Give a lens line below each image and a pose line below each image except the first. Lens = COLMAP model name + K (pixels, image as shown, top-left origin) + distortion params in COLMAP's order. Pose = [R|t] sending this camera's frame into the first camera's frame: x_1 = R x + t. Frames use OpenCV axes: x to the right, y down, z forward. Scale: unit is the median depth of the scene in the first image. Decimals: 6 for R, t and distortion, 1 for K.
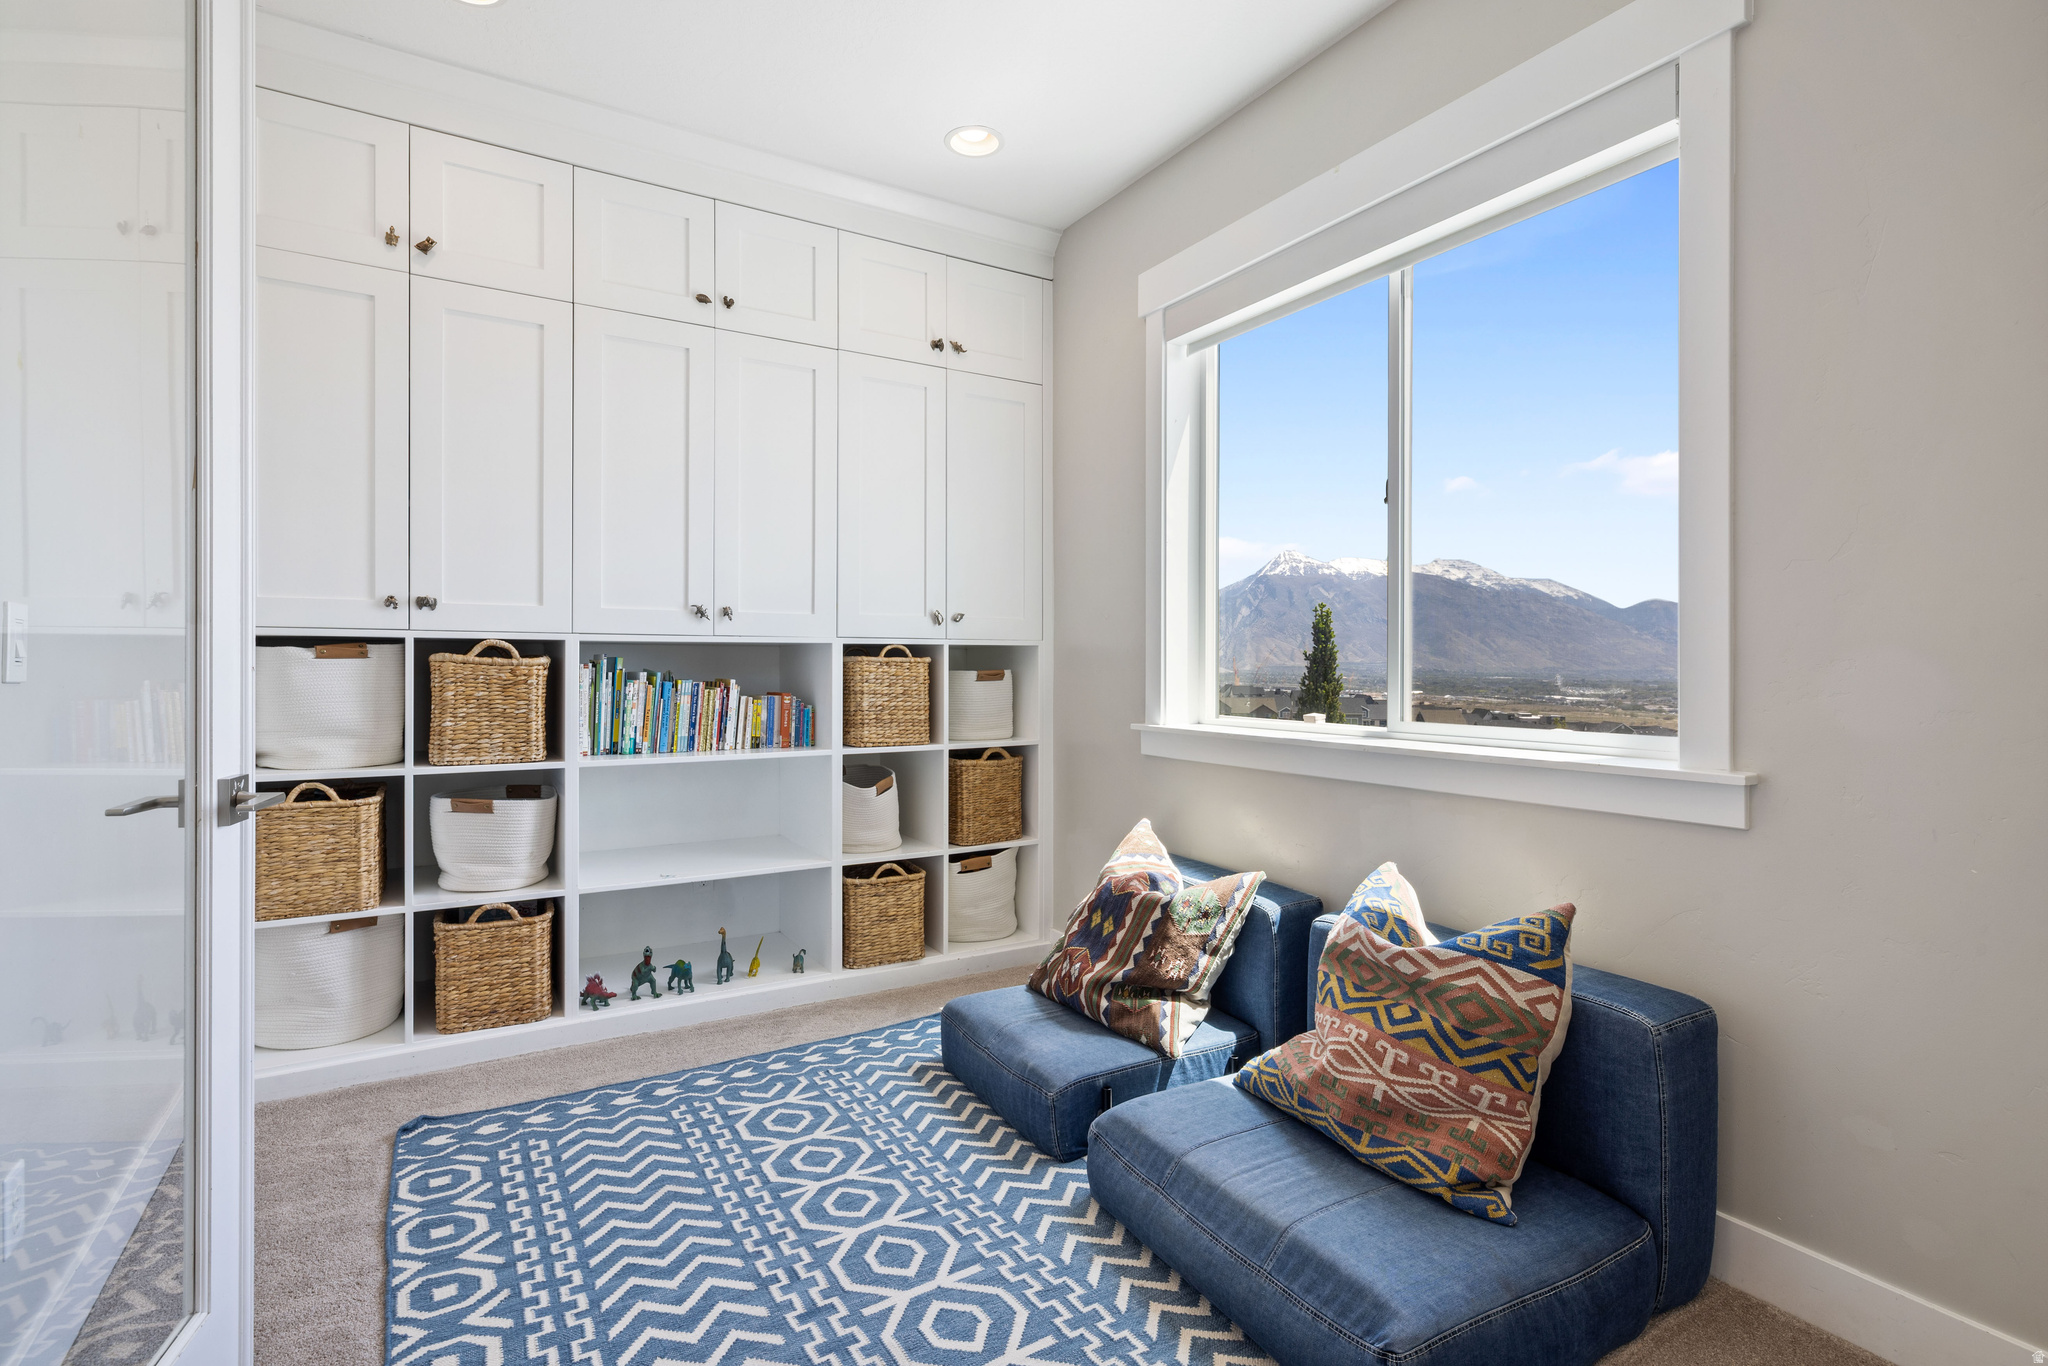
lens RADIAL K [[969.7, 0, 1013.0], [0, 969.7, 674.2], [0, 0, 1]] dist [-0.006239, -0.000097]
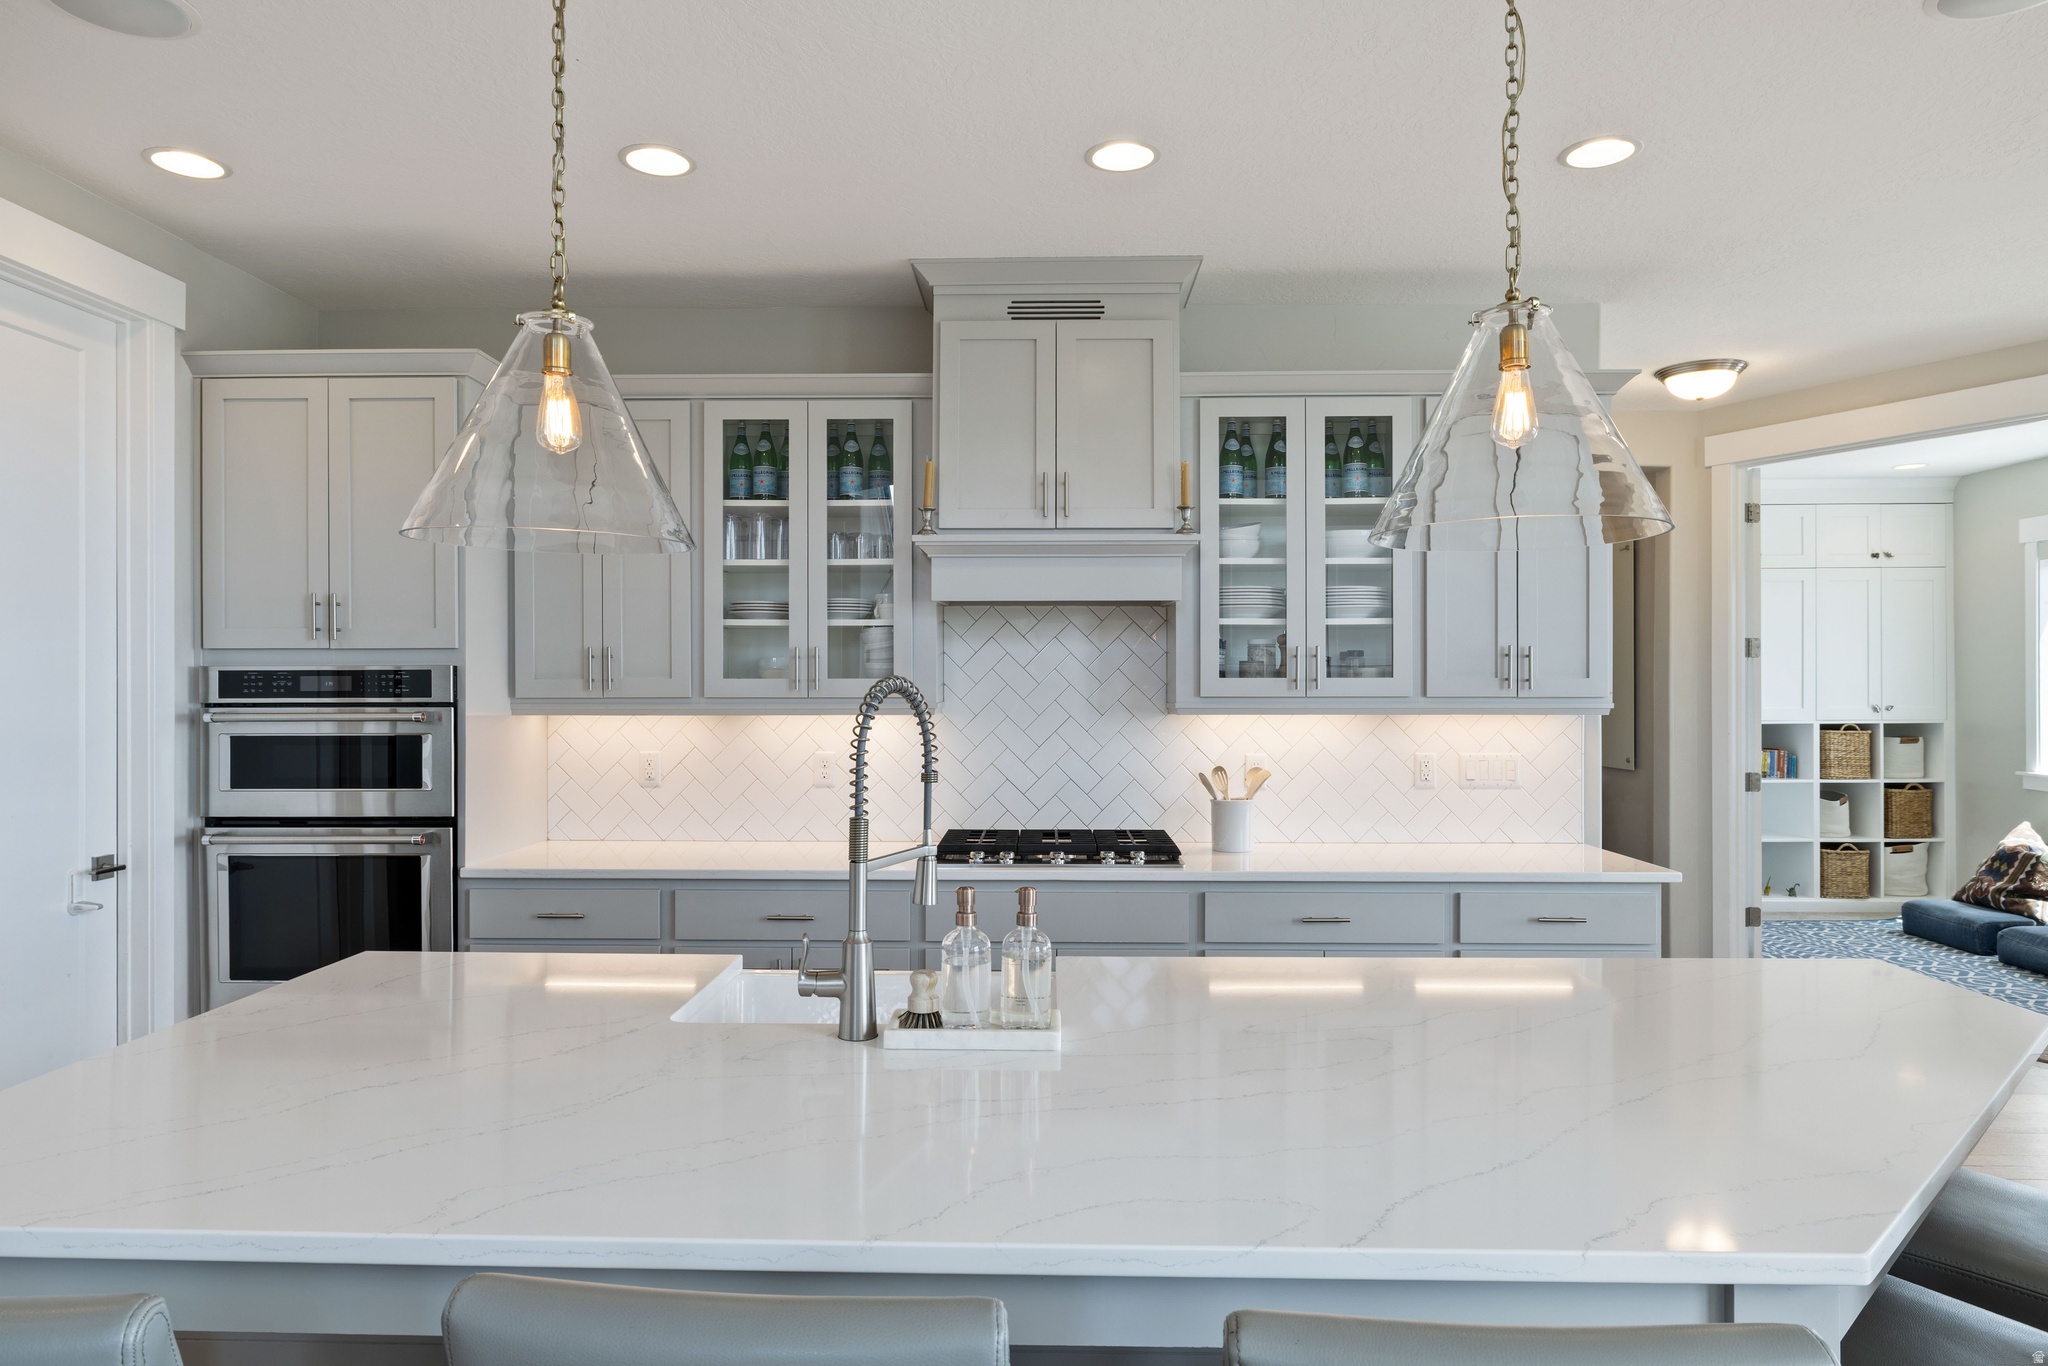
lens RADIAL K [[1219.7, 0, 1024.1], [0, 1219.7, 678.6], [0, 0, 1]] dist [-0.000720, -0.000159]
pose [[0.850686, -0.004535, -0.525654, -0.238068], [0.000640, 0.999971, -0.007591, -0.099630], [0.525673, 0.006121, 0.850665, -1.776832]]
